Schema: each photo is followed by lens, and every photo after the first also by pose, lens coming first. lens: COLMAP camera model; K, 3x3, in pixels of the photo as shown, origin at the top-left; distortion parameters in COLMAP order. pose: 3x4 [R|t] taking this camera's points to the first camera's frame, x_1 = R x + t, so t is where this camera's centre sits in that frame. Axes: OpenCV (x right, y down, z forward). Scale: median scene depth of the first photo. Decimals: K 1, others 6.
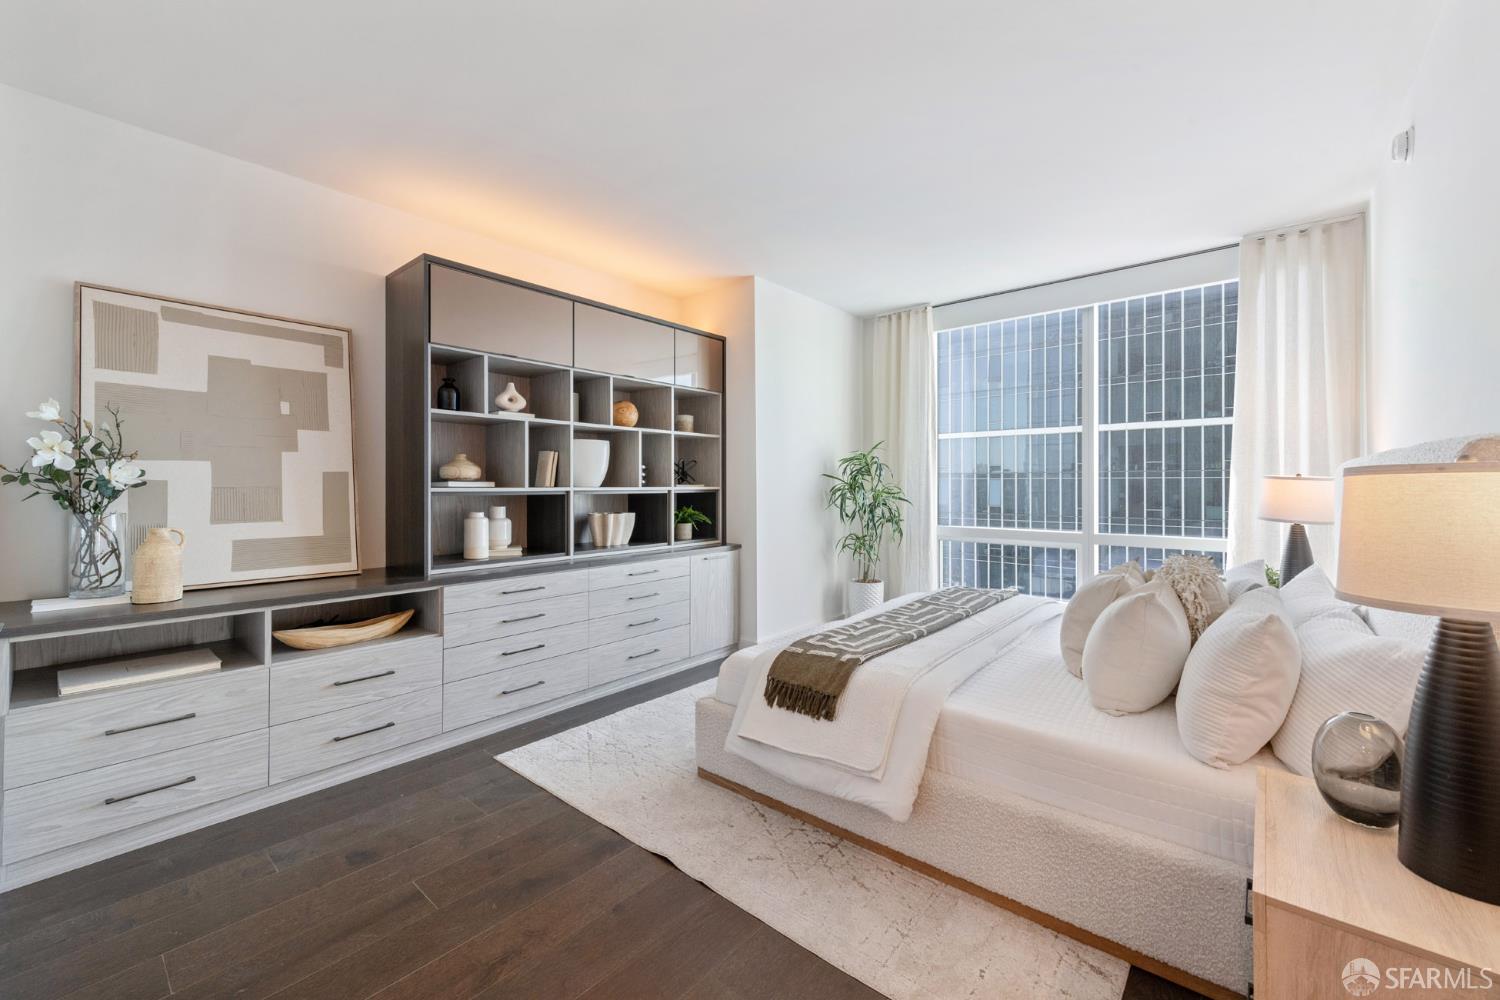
lens RADIAL K [[591.1, 0, 764.9], [0, 591.1, 483.2], [0, 0, 1]] dist [0.009768, -0.000085]
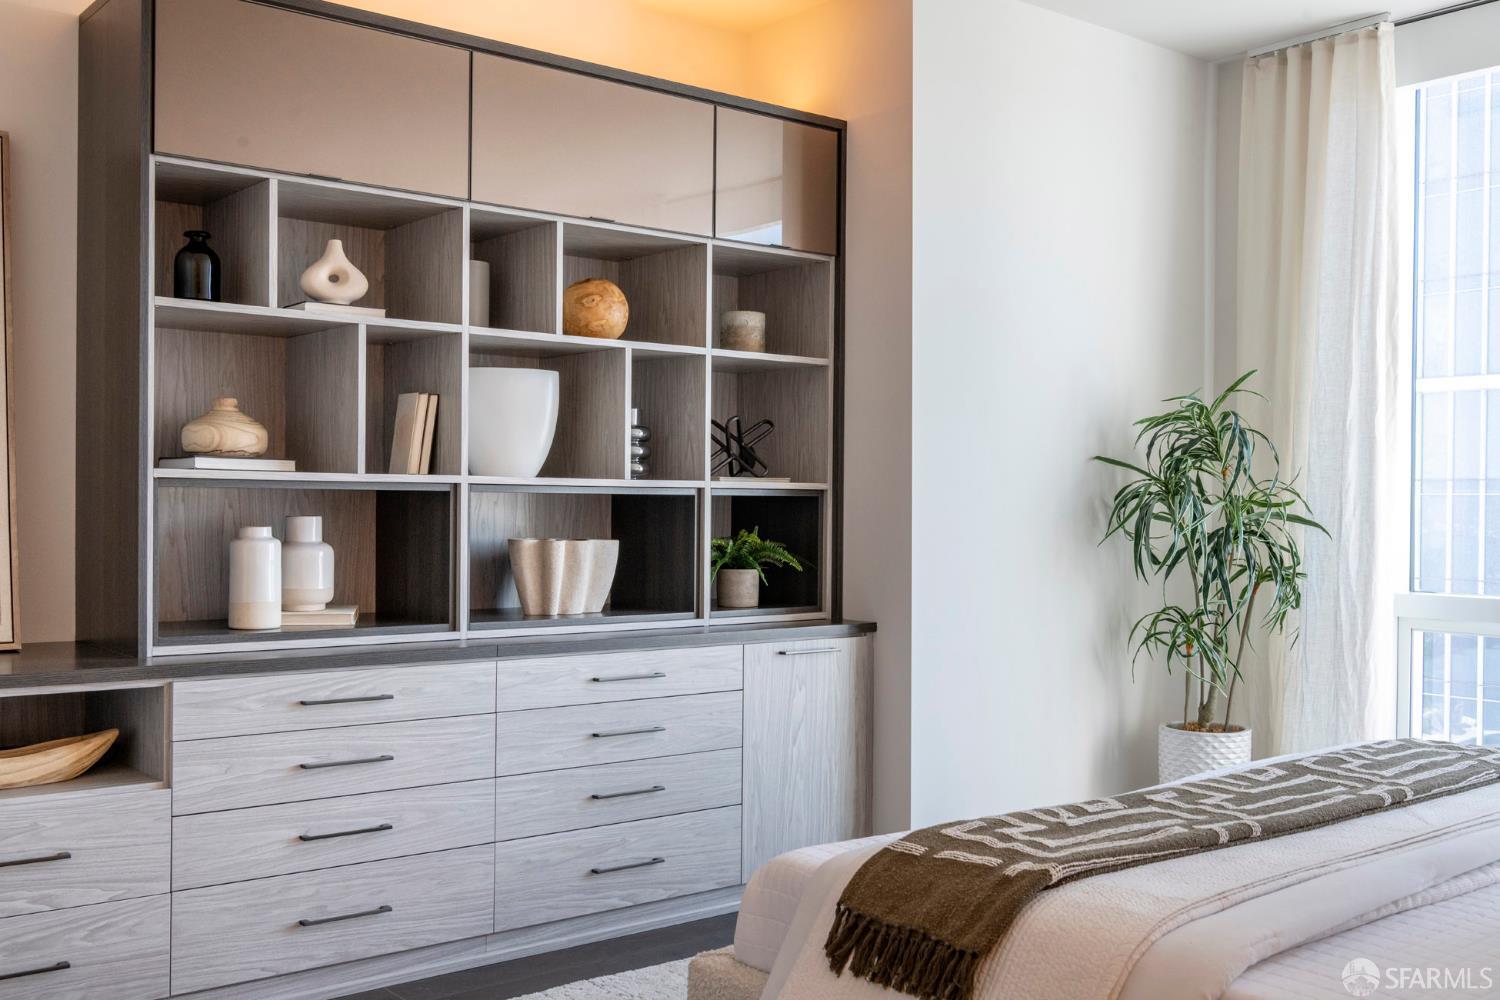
lens RADIAL K [[1484.5, 0, 781.6], [0, 1484.5, 516.4], [0, 0, 1]] dist [0.007515, -0.009020]
pose [[0.982072, 0.009137, -0.188284, 0.111410], [-0.007722, 0.999936, 0.008248, 0.026412], [0.188348, -0.006646, 0.982080, -0.036805]]
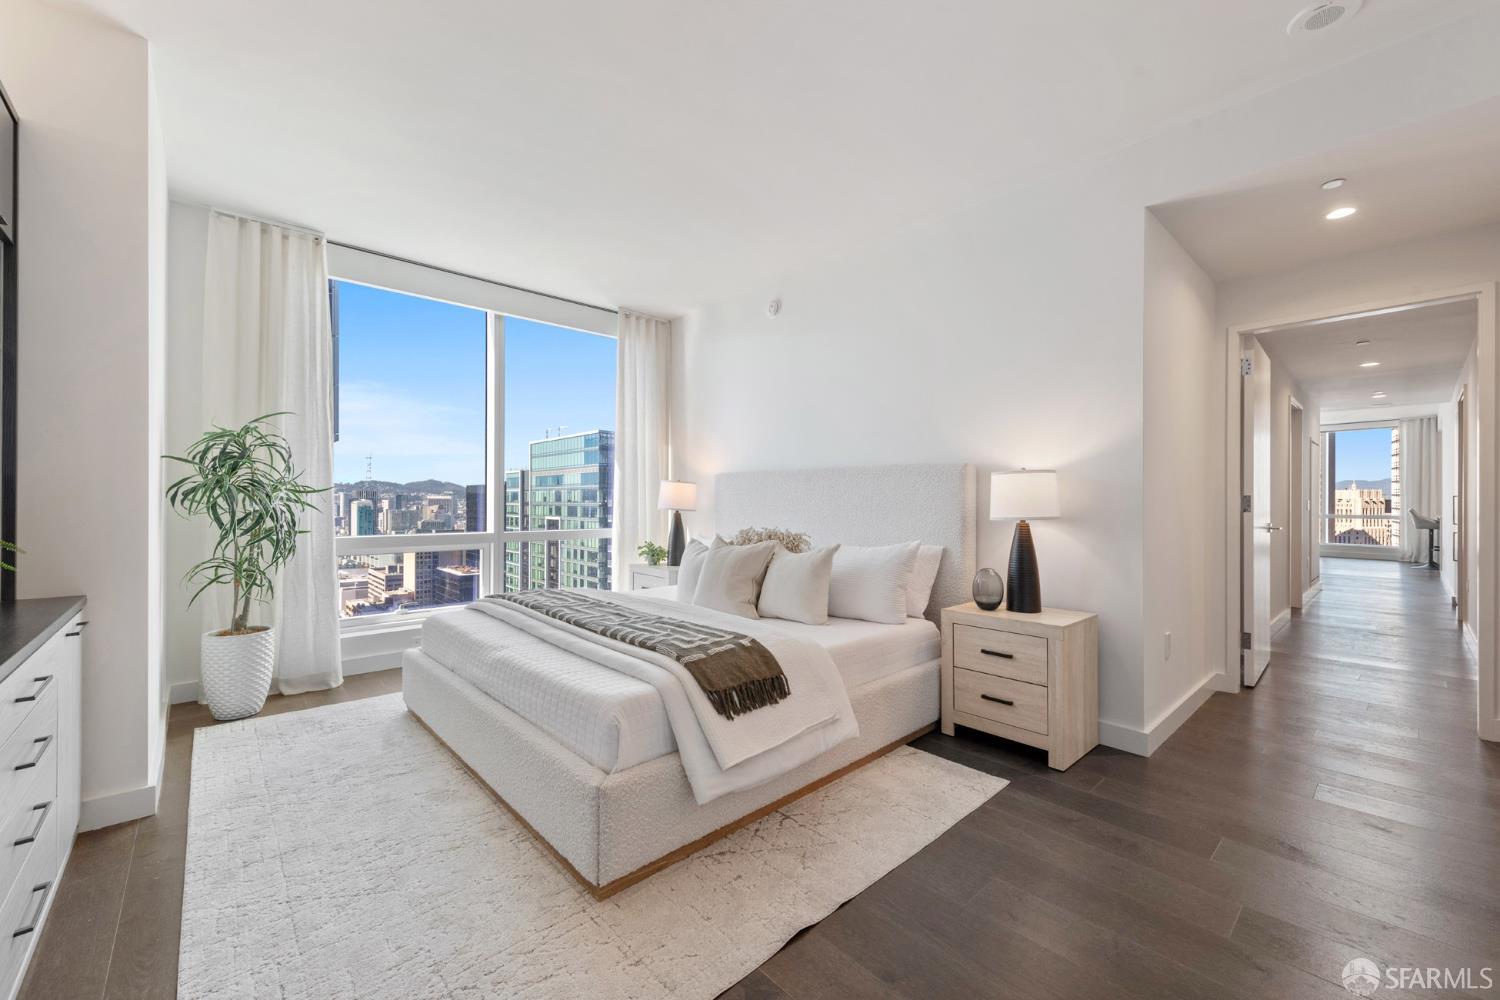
lens RADIAL K [[590.7, 0, 750.0], [0, 590.7, 500.0], [0, 0, 1]] dist [0.004682, -0.000209]
pose [[0.139266, 0.002632, 0.990252, -0.527392], [-0.005527, 0.999983, -0.001881, 0.034433], [-0.990240, -0.005211, 0.139278, 0.530137]]
